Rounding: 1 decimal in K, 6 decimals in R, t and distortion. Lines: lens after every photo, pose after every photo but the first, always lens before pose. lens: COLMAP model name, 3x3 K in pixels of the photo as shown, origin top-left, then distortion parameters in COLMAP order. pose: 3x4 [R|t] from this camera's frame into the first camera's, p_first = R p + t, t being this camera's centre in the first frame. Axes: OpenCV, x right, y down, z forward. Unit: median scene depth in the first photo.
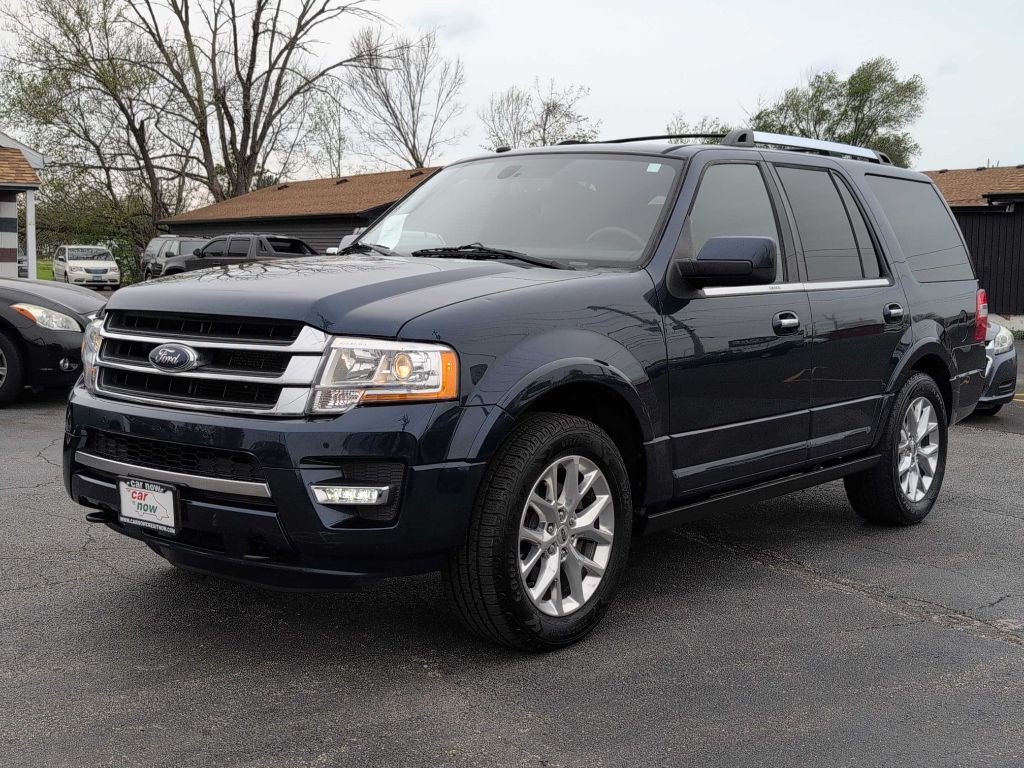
lens RADIAL K [[1251.3, 0, 511.3], [0, 1251.3, 364.3], [0, 0, 1]] dist [0.025112, -0.087929]
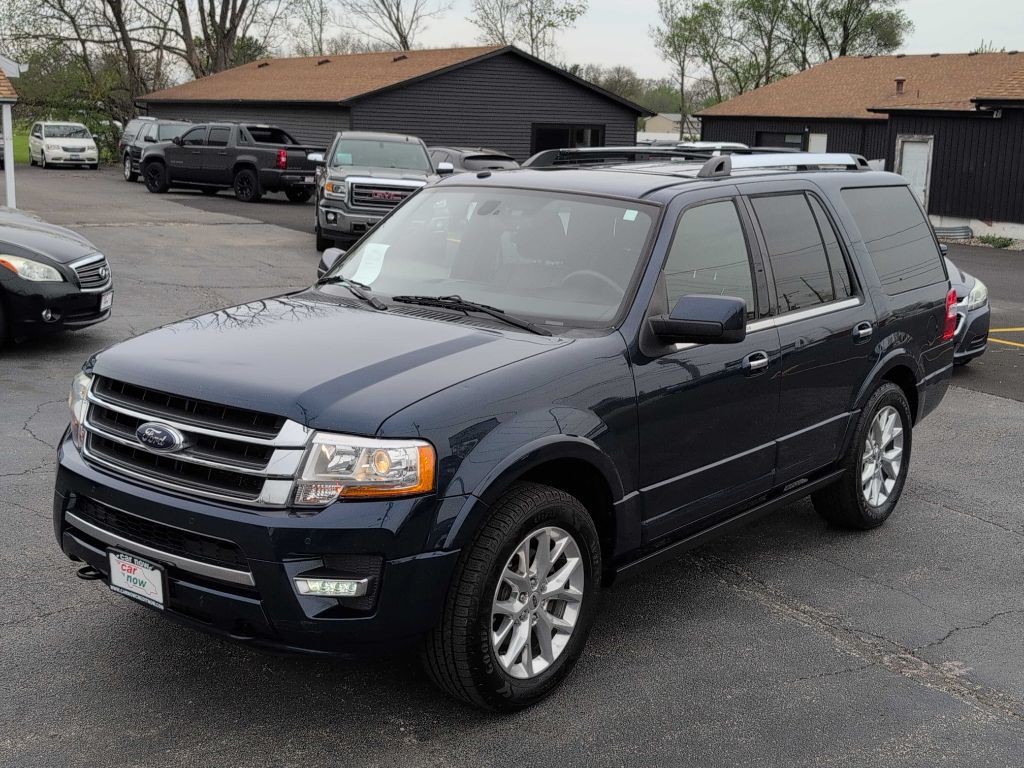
lens RADIAL K [[1251.3, 0, 511.3], [0, 1251.3, 364.3], [0, 0, 1]] dist [0.025112, -0.087929]
pose [[0.999815, 0.012420, 0.014693, 0.004283], [-0.013742, 0.995516, 0.093593, -0.156895], [-0.013464, -0.093777, 0.995502, -0.027121]]
